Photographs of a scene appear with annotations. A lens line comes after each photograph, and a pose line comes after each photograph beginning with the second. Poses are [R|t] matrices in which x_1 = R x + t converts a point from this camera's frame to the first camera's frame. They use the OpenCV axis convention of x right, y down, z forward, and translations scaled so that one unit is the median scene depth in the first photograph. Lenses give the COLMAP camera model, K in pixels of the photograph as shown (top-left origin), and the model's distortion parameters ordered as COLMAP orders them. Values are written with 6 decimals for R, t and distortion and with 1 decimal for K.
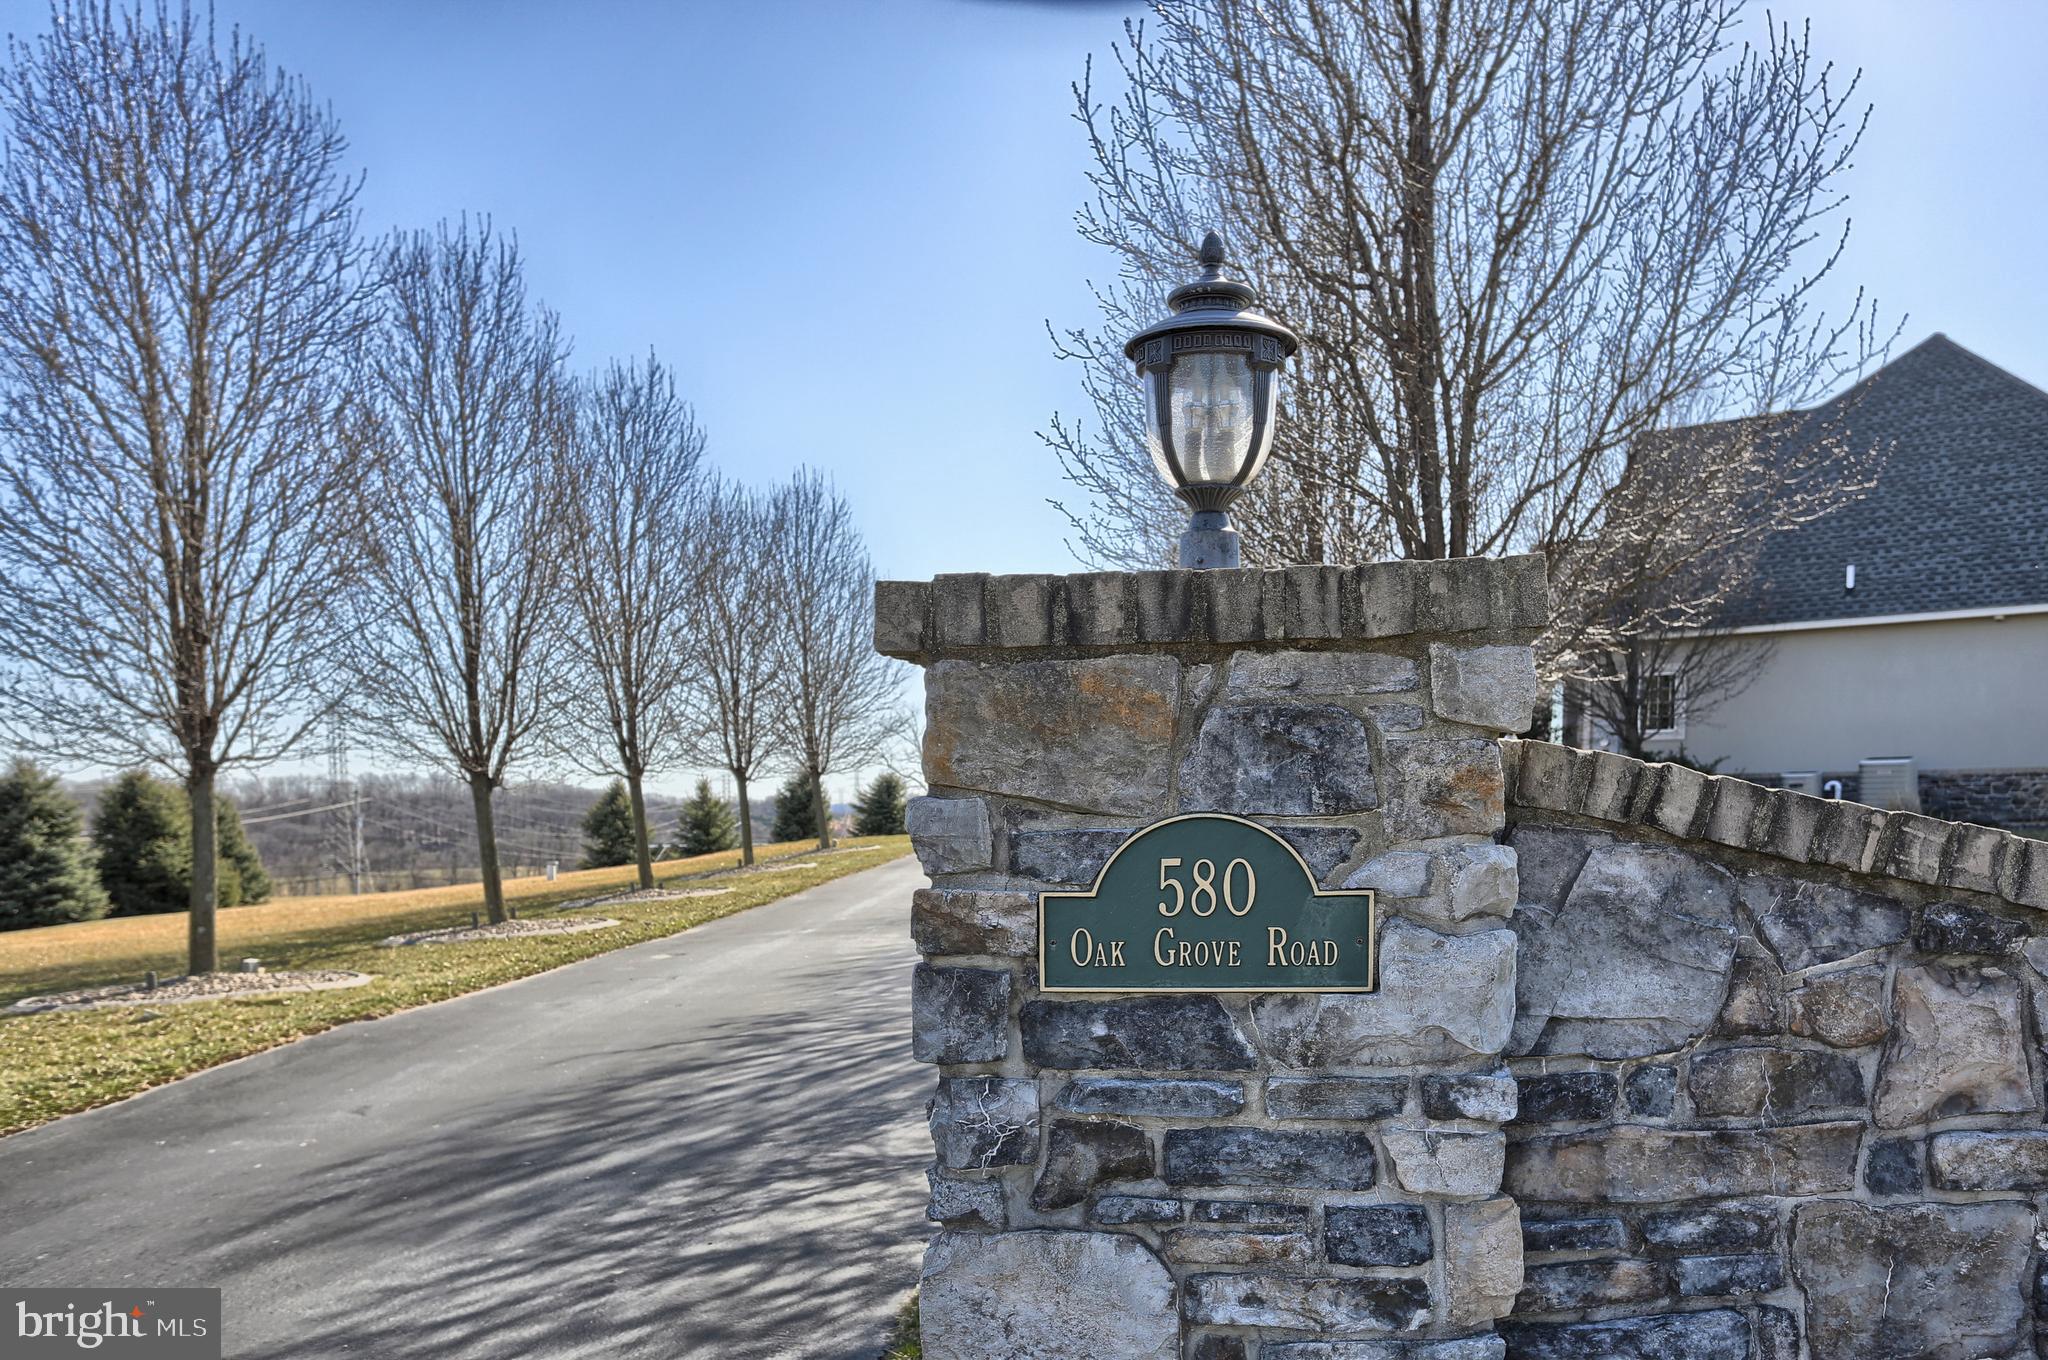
lens RADIAL K [[1470.4, 0, 1024.3], [0, 1470.4, 993.7], [0, 0, 1]] dist [-0.001779, 0.007858]
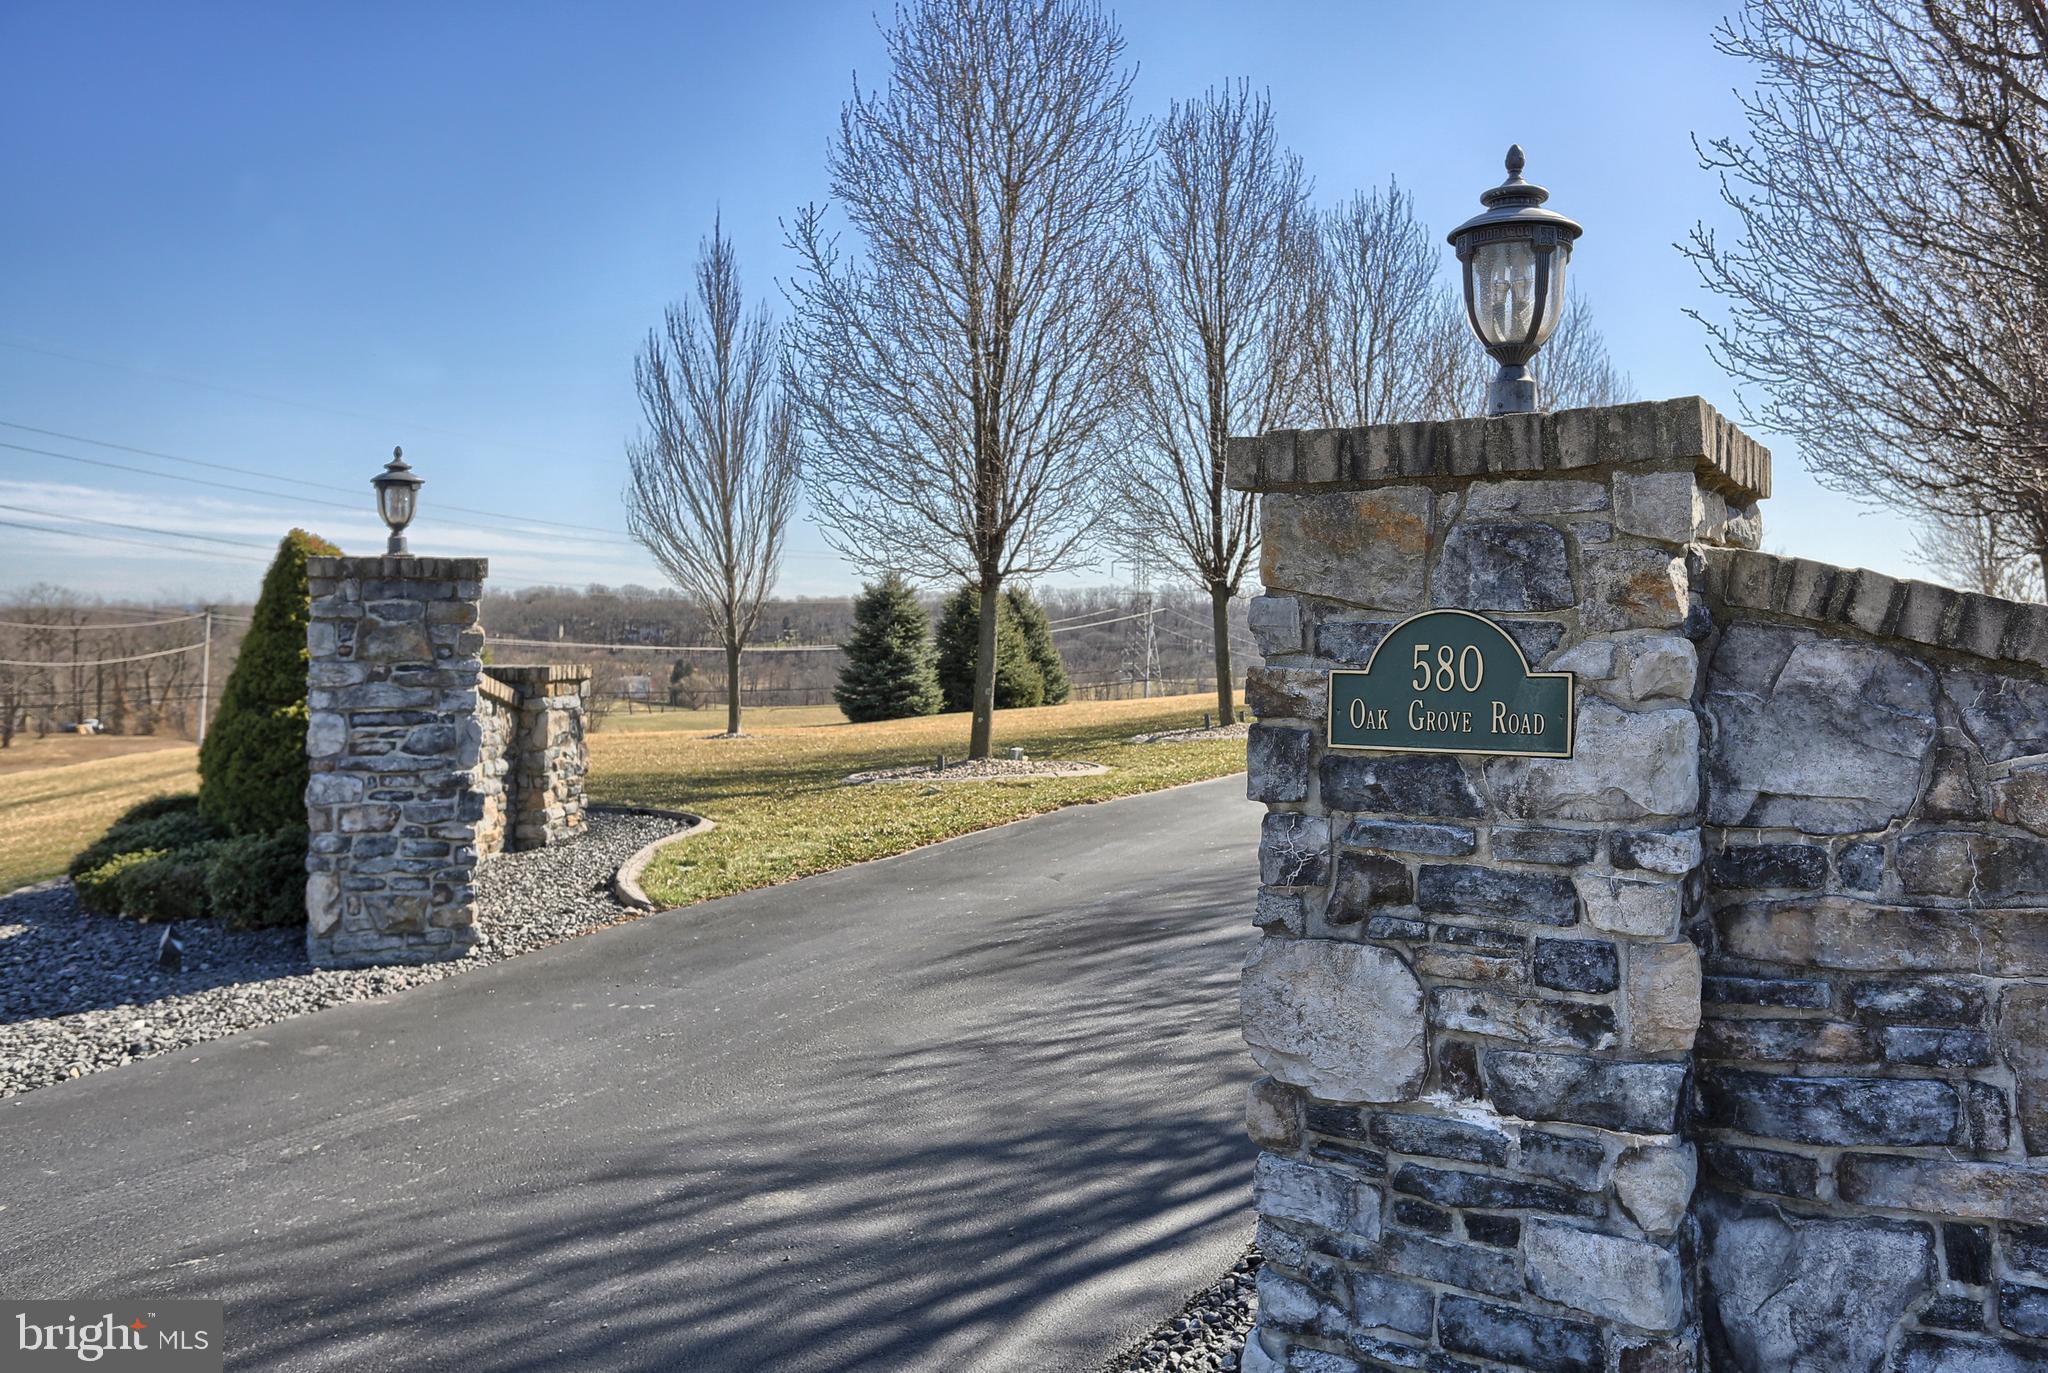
lens RADIAL K [[1535.2, 0, 1024.0], [0, 1535.2, 686.5], [0, 0, 1]] dist [-0.003941, -0.004799]
pose [[0.876790, 0.032843, -0.479750, 0.417654], [-0.072336, 0.995321, -0.064064, 0.050322], [0.475401, 0.090874, 0.875063, -0.296031]]
